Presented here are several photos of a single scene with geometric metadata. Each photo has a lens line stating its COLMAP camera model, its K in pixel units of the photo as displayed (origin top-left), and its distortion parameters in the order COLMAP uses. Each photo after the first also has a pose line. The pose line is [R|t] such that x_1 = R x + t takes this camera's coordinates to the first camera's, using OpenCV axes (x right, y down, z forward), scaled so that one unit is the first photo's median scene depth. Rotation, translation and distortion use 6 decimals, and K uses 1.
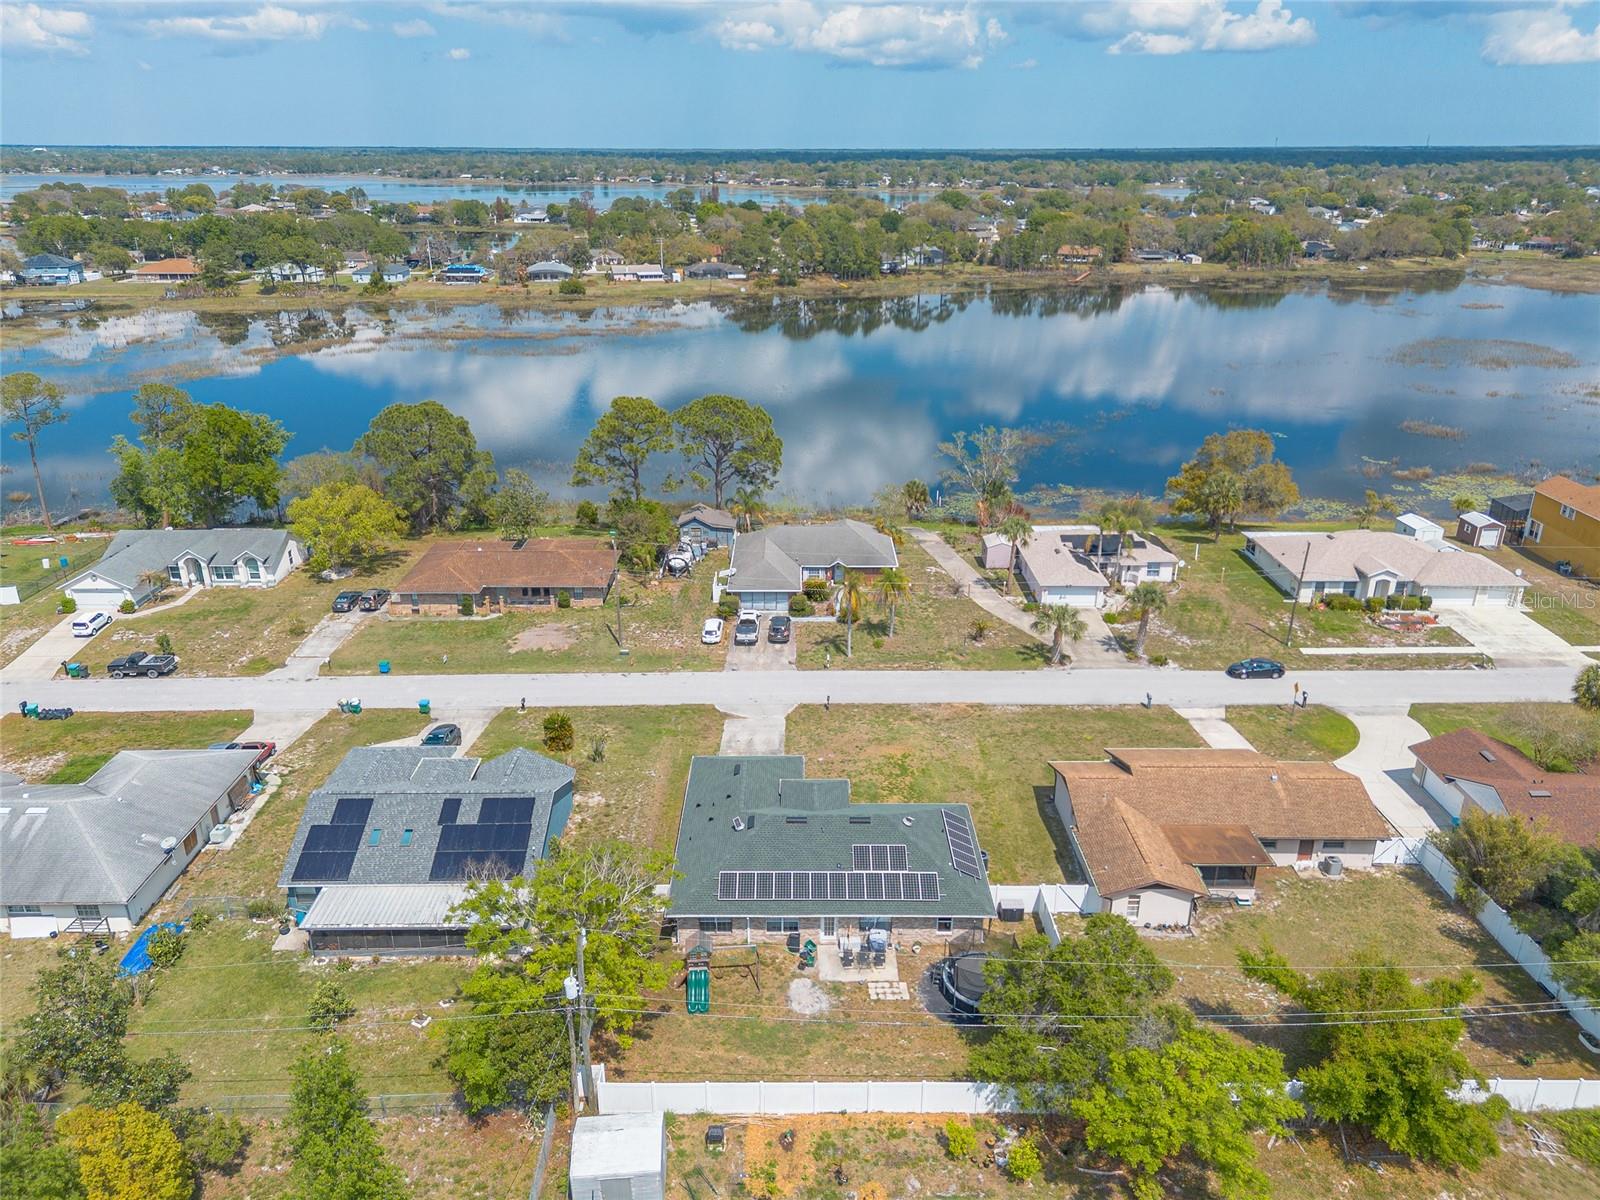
lens RADIAL K [[1129.9, 0, 796.5], [0, 1129.9, 606.8], [0, 0, 1]] dist [0.060105, -0.045079]
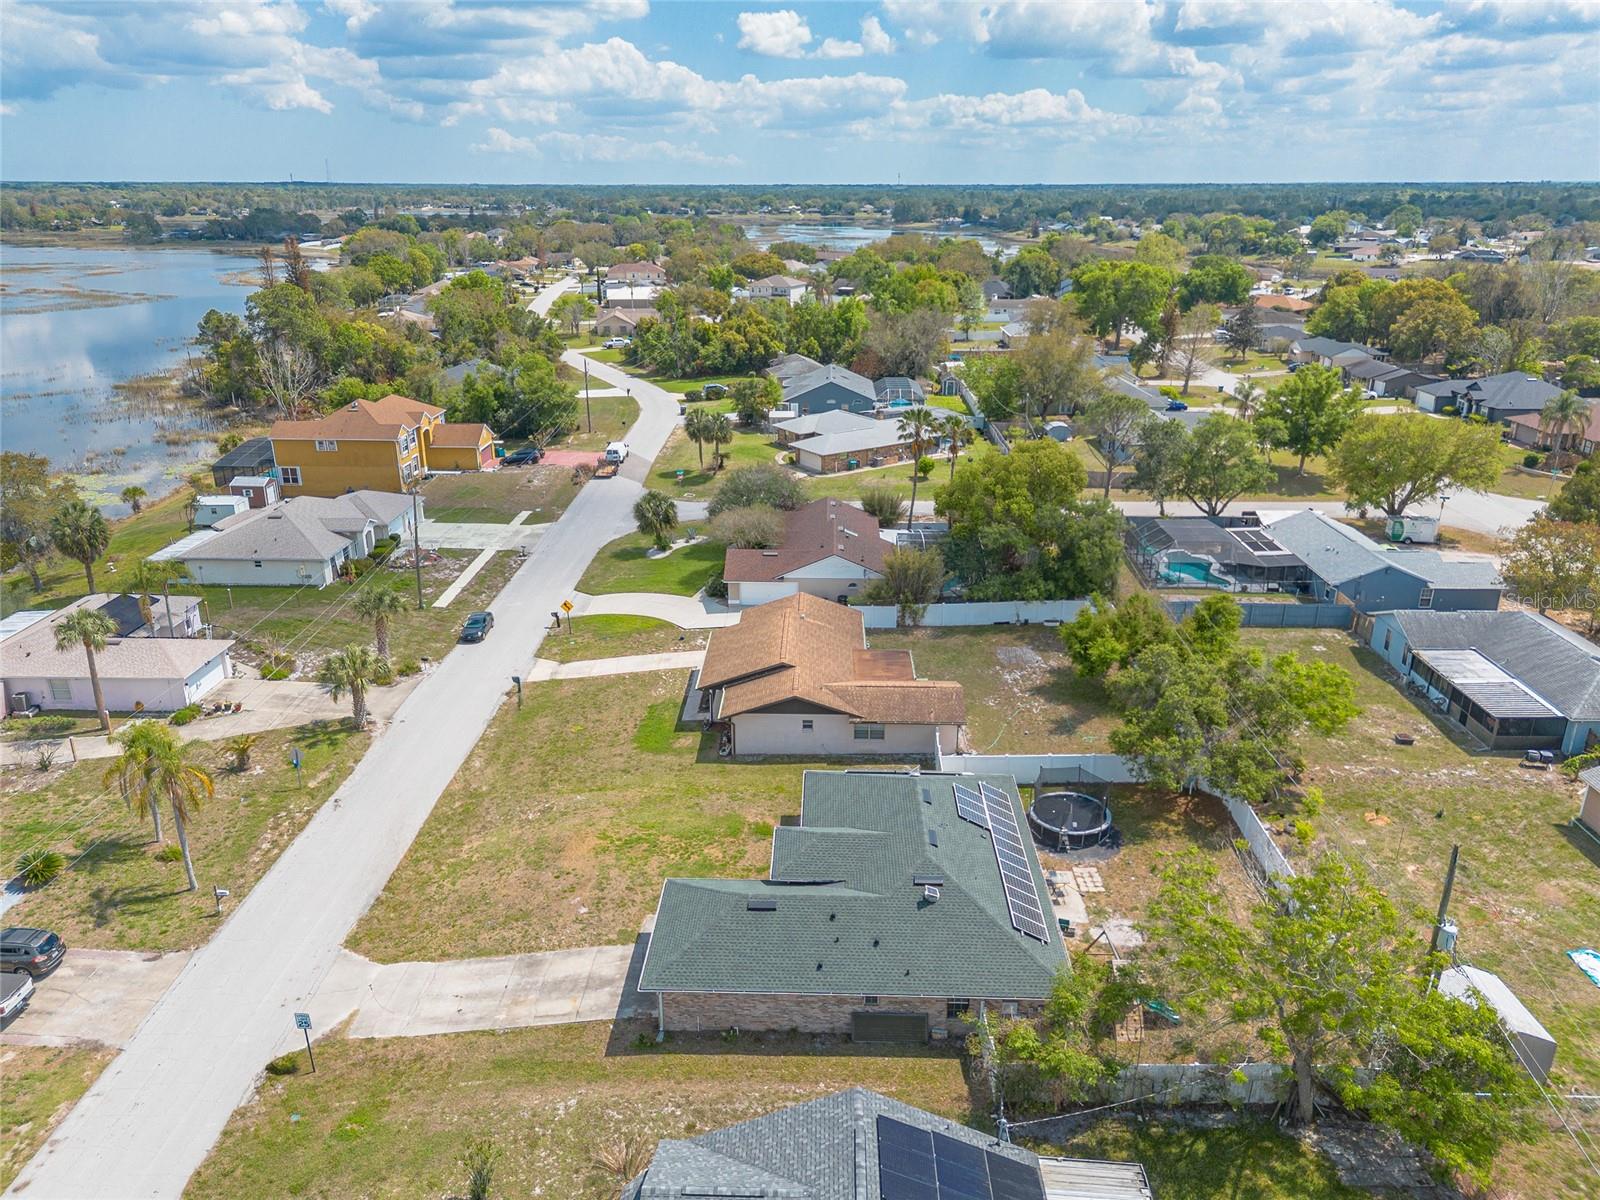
lens RADIAL K [[1136.1, 0, 797.7], [0, 1136.1, 600.7], [0, 0, 1]] dist [0.073136, -0.067636]
pose [[0.032561, -0.341343, 0.939375, -0.411995], [0.373834, 0.875812, 0.305288, -0.136456], [-0.926924, 0.341230, 0.156123, 0.553196]]
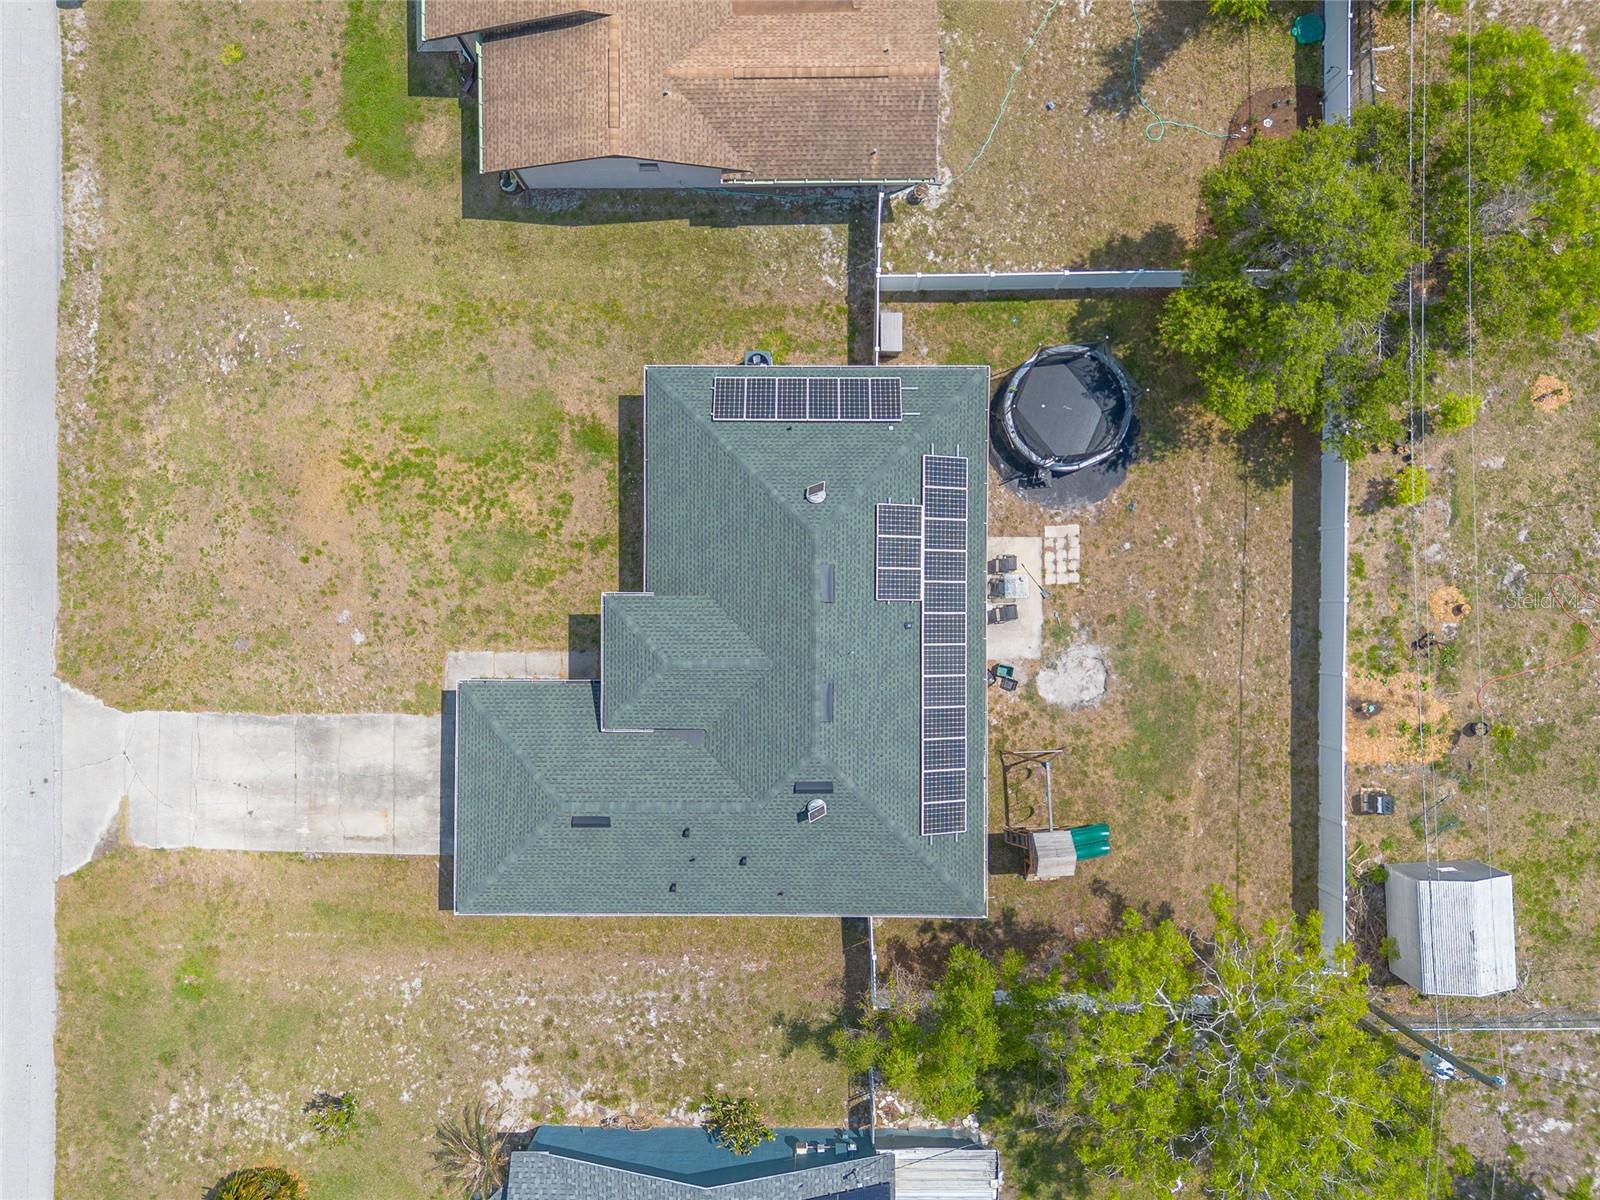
lens RADIAL K [[1136.1, 0, 797.7], [0, 1136.1, 600.7], [0, 0, 1]] dist [0.073136, -0.067636]
pose [[0.005440, -0.999982, 0.002474, 0.028536], [0.381449, 0.004362, 0.924380, -0.187266], [-0.924374, -0.004085, 0.381466, 0.493182]]
